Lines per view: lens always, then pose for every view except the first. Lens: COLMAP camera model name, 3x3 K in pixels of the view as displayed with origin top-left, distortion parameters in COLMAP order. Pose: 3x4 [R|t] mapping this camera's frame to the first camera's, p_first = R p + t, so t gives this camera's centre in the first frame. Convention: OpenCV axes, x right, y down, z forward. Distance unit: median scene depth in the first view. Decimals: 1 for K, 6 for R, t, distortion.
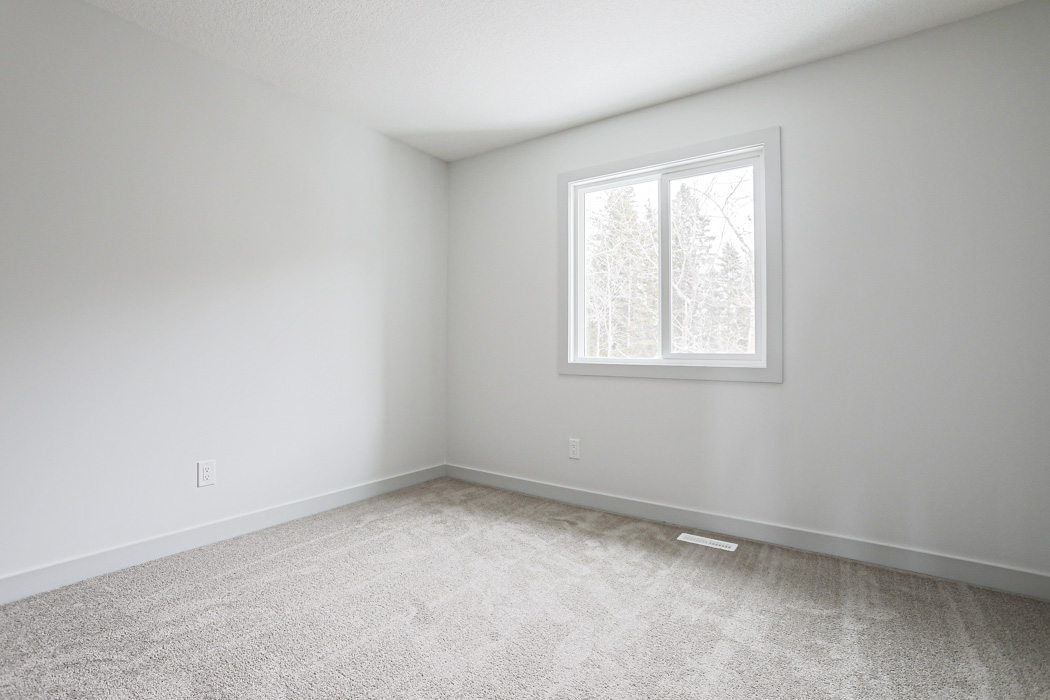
lens RADIAL K [[491.7, 0, 522.0], [0, 491.7, 345.3], [0, 0, 1]] dist [-0.060960, 0.026622]
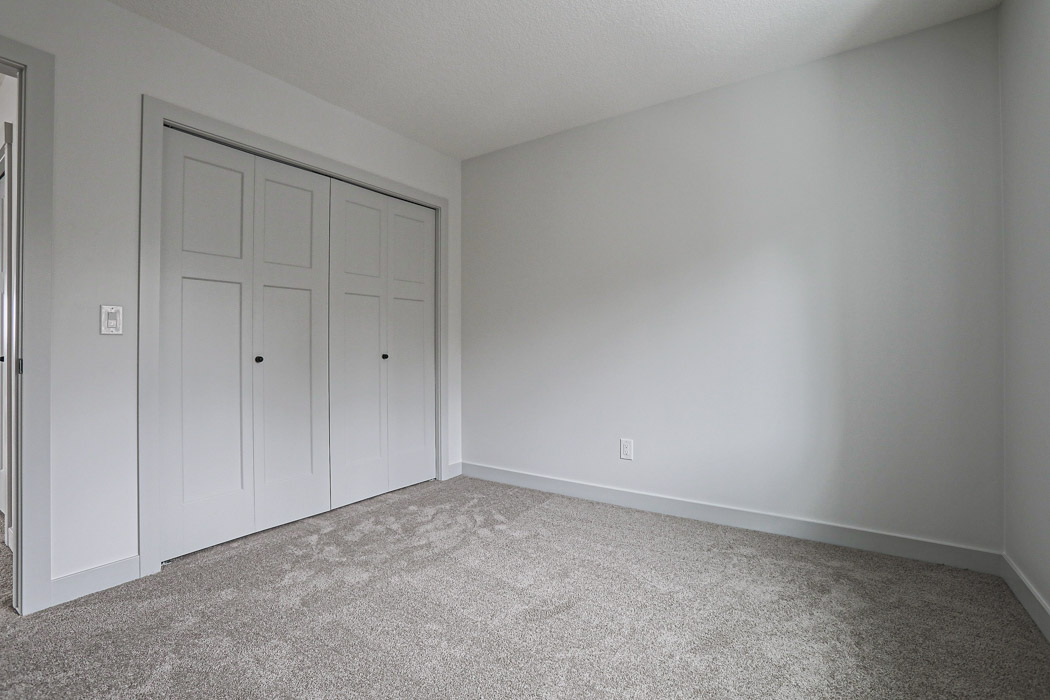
lens RADIAL K [[491.7, 0, 522.0], [0, 491.7, 345.3], [0, 0, 1]] dist [-0.060960, 0.026622]
pose [[0.006843, 0.001199, -0.999976, 2.043778], [0.020354, 0.999792, 0.001338, -0.054714], [0.999769, -0.020363, 0.006818, 2.364166]]
